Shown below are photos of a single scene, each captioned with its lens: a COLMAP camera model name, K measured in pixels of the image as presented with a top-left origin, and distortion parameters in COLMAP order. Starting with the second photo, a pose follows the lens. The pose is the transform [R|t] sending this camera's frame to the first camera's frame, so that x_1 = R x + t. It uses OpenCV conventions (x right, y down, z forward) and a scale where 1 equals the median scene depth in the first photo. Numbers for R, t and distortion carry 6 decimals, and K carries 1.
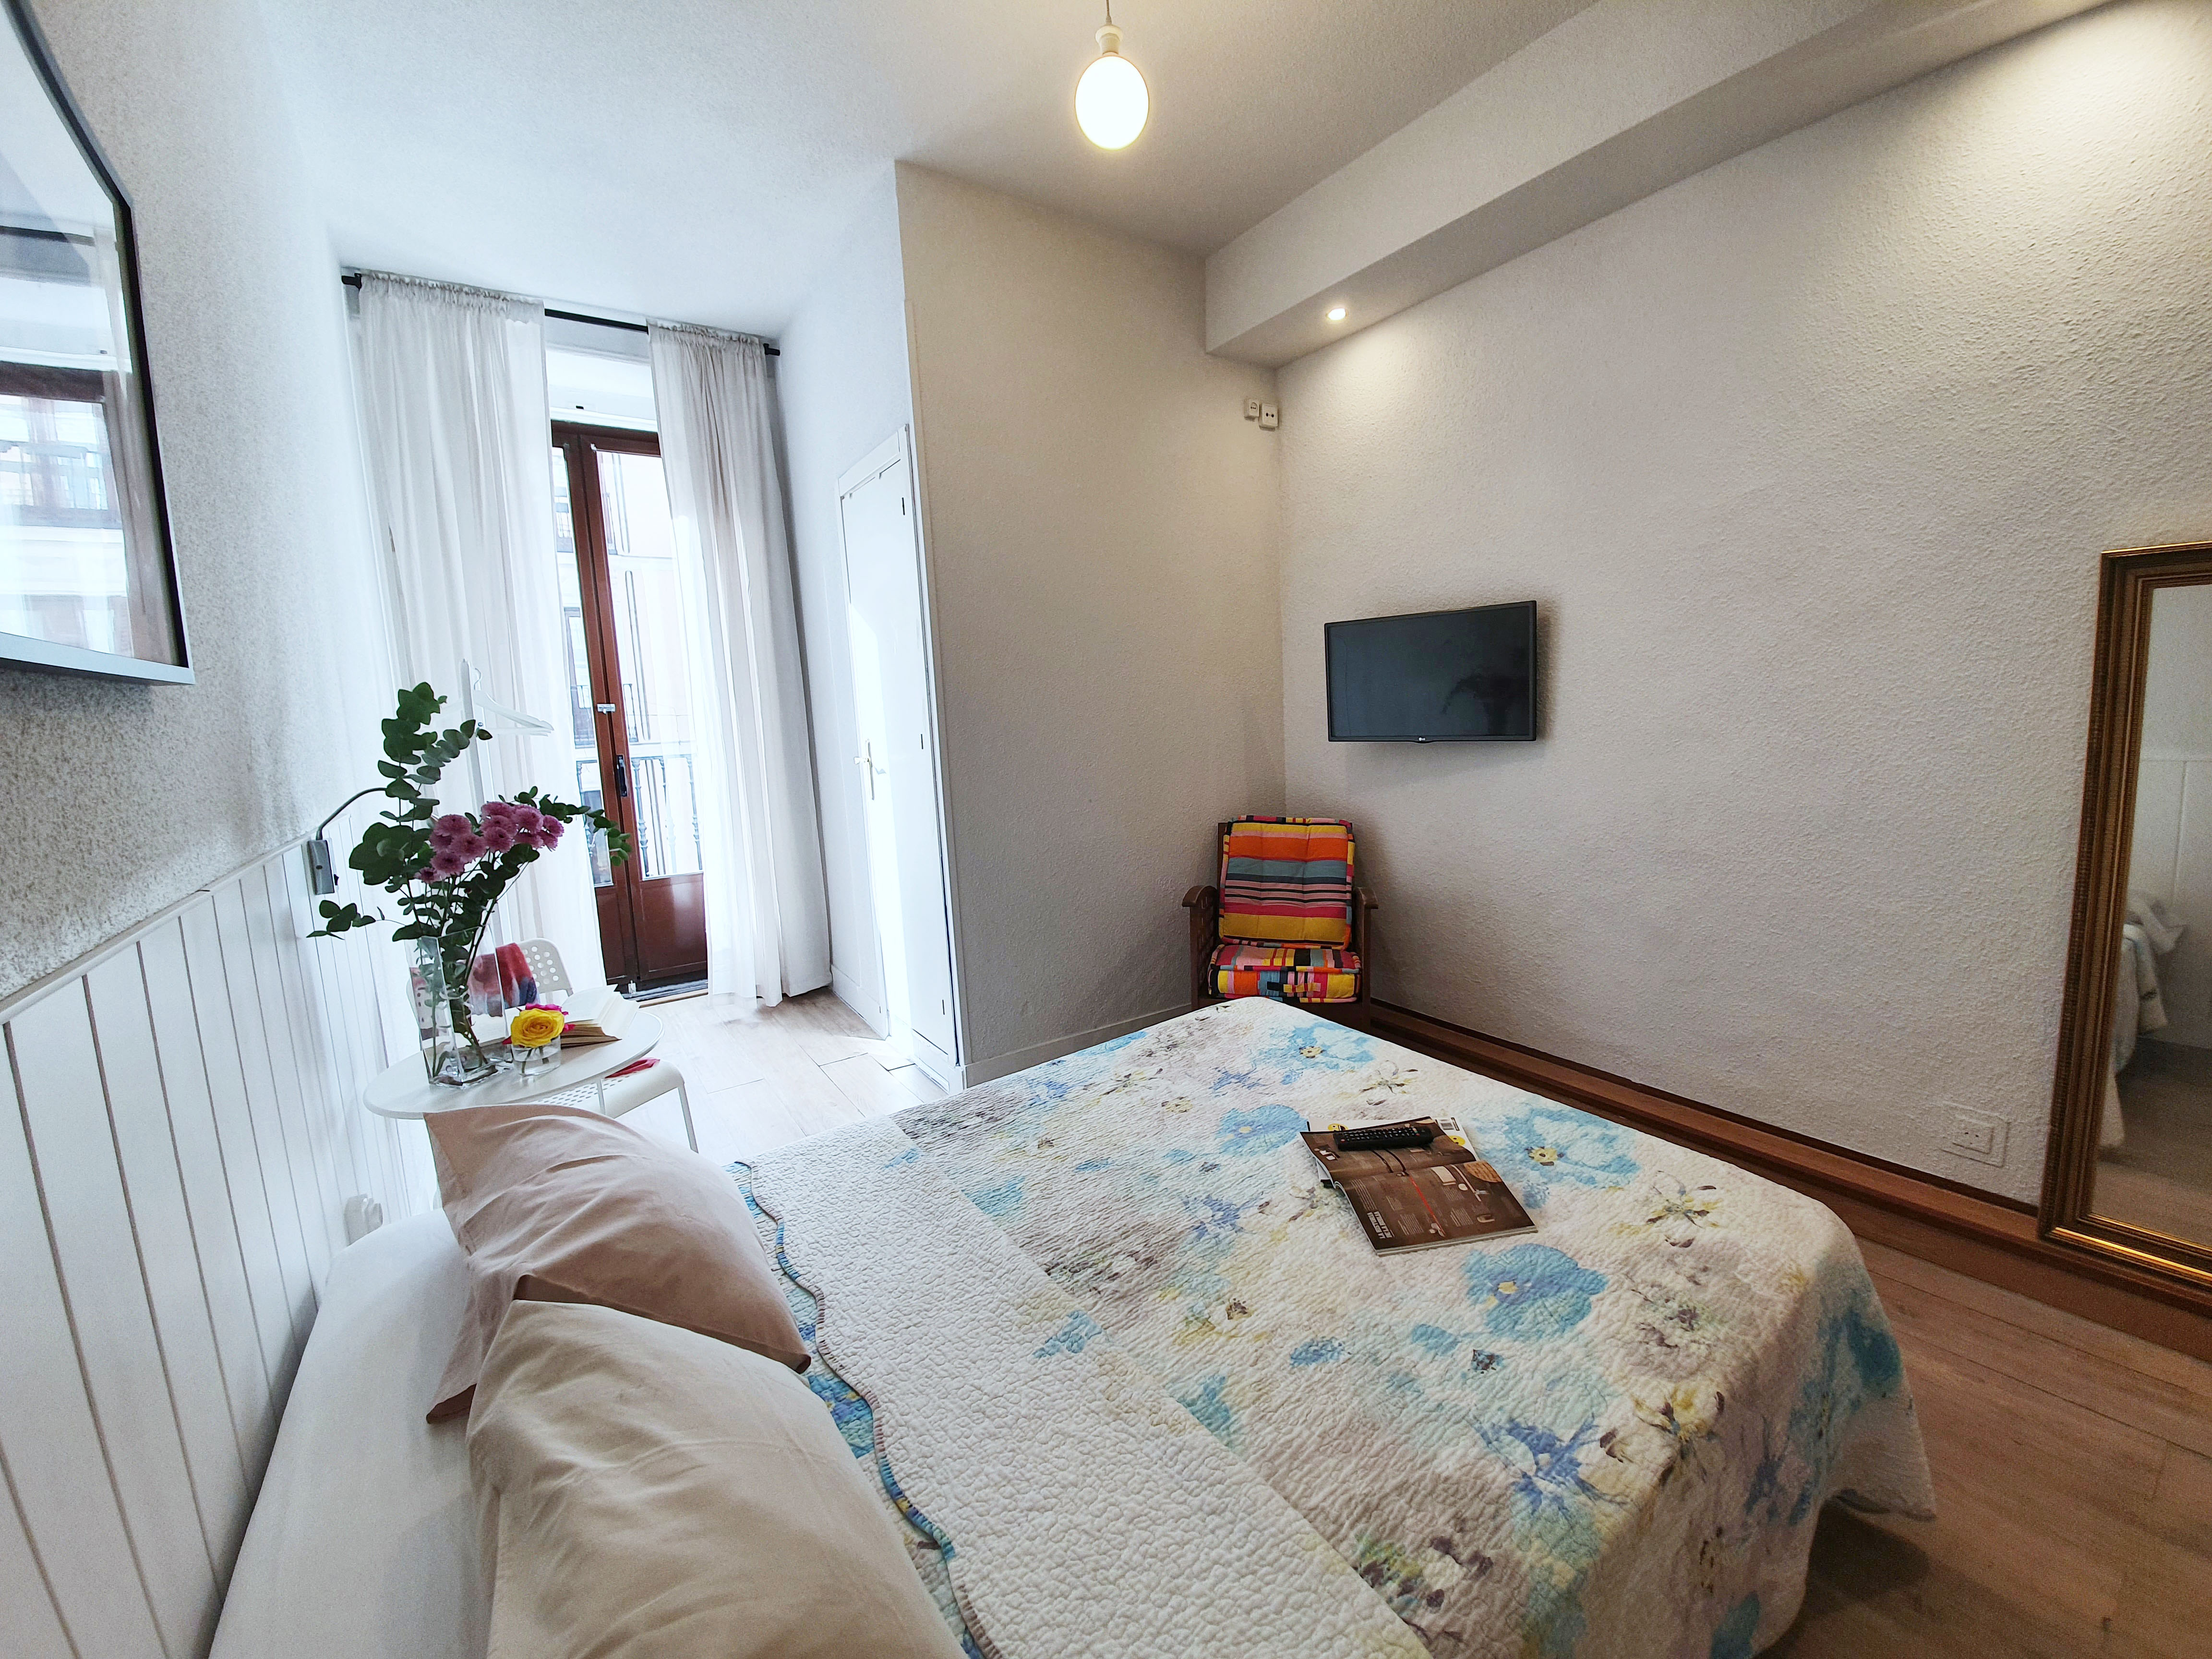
lens RADIAL K [[887.7, 0, 1124.1], [0, 887.7, 834.6], [0, 0, 1]] dist [-0.011523, -0.000968]
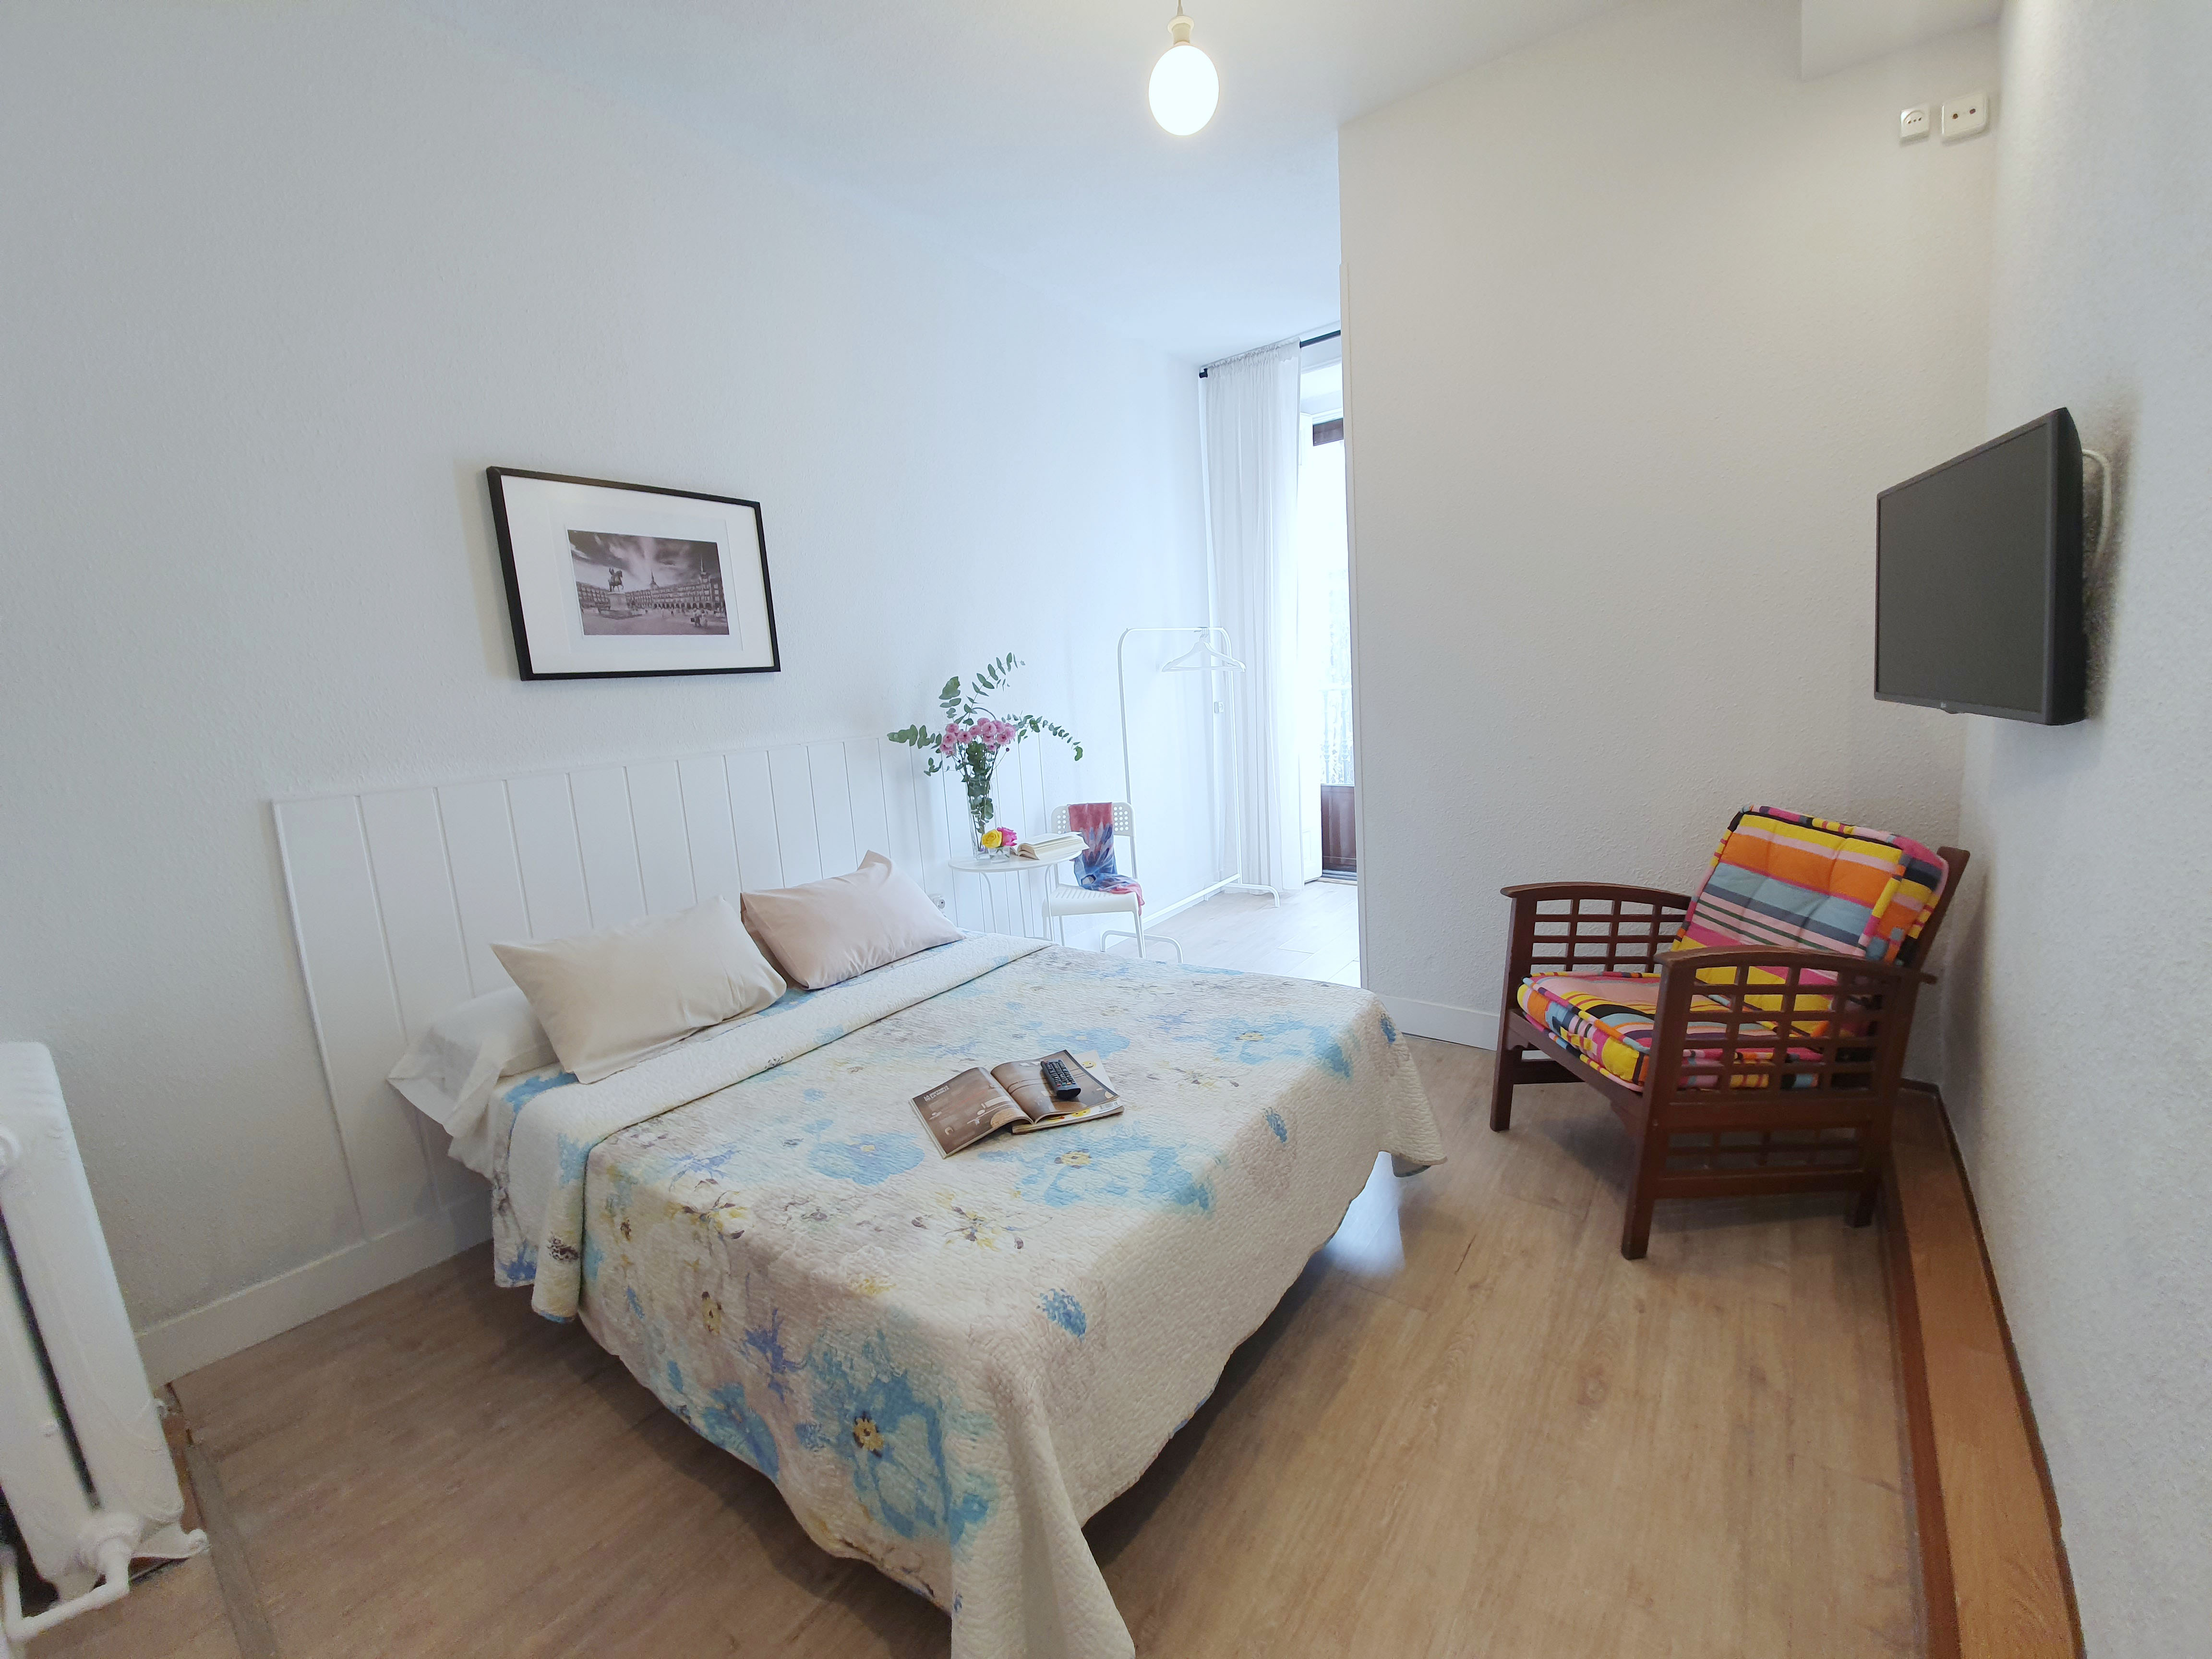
lens RADIAL K [[887.7, 0, 1114.8], [0, 887.7, 827.6], [0, 0, 1]] dist [-0.011523, -0.000968]
pose [[0.306207, 0.179569, -0.934876, 1.133392], [-0.091729, 0.983044, 0.158777, -0.123669], [0.947535, 0.037136, 0.317487, 0.623586]]
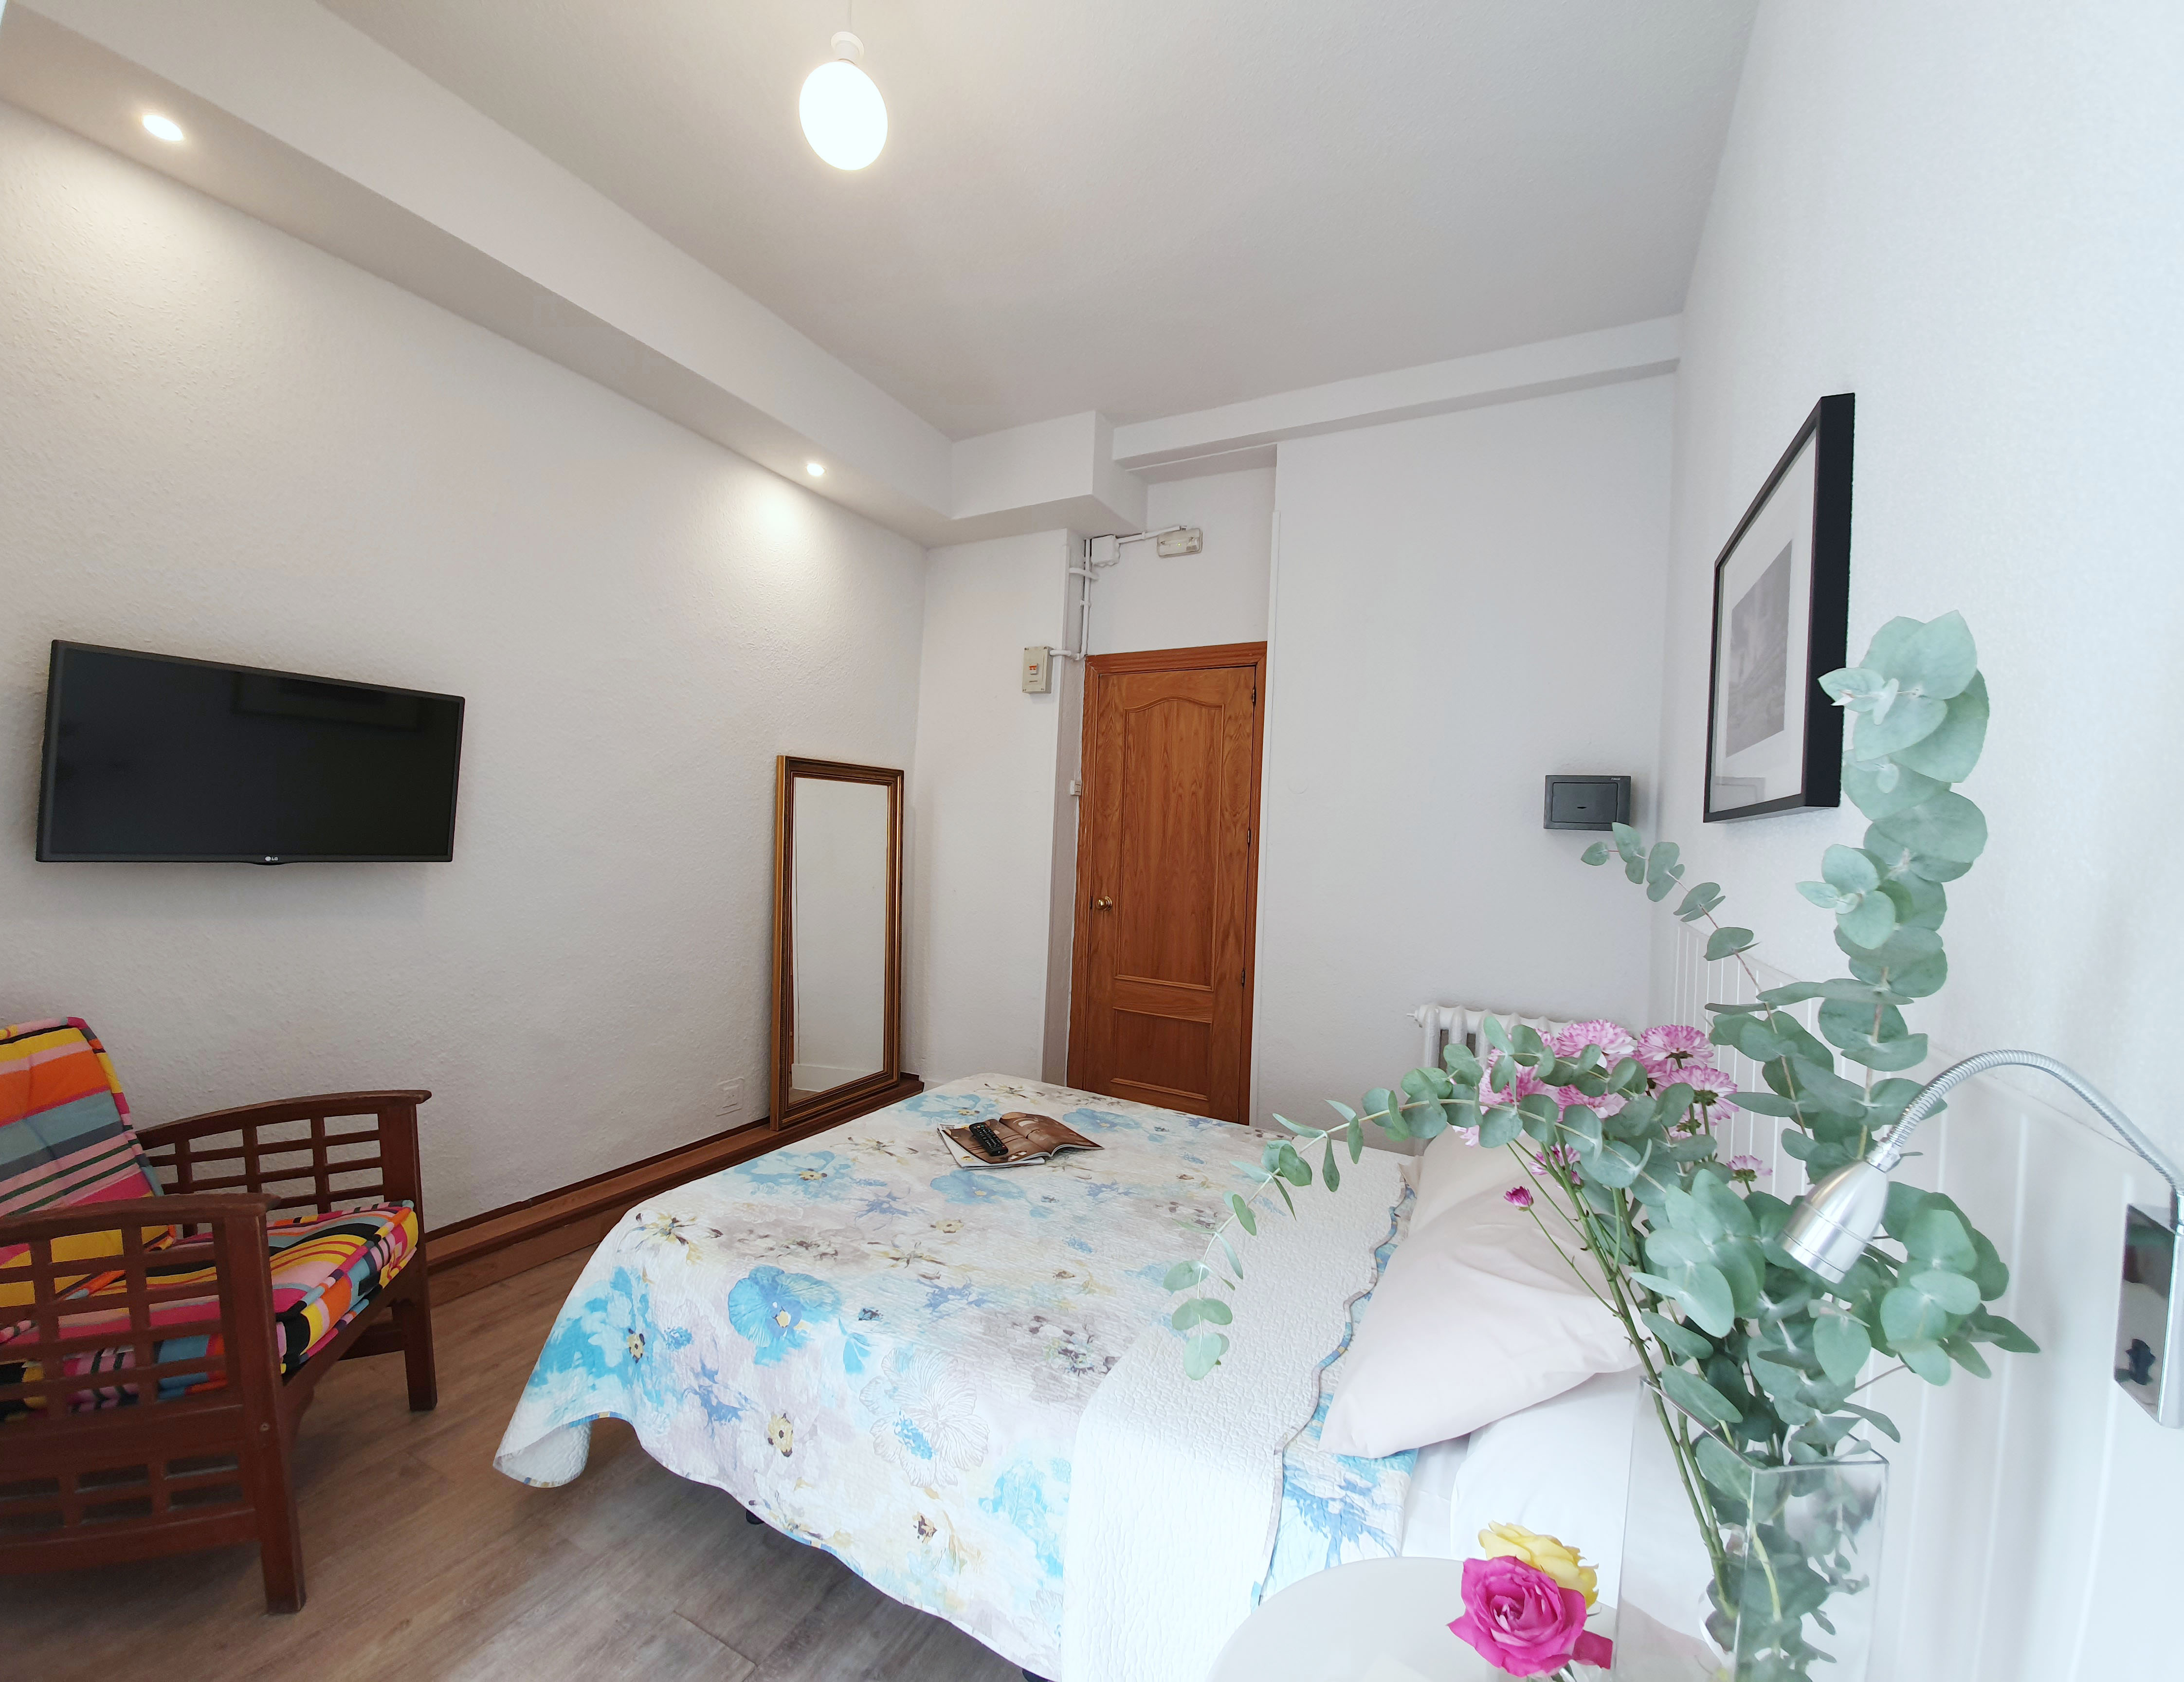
lens RADIAL K [[866.5, 0, 1112.6], [0, 866.5, 839.2], [0, 0, 1]] dist [-0.003168, -0.000245]
pose [[-0.493358, 0.006563, 0.869802, -0.879142], [0.097155, 0.994130, 0.047606, -0.152497], [-0.864383, 0.107992, -0.491100, 1.281487]]
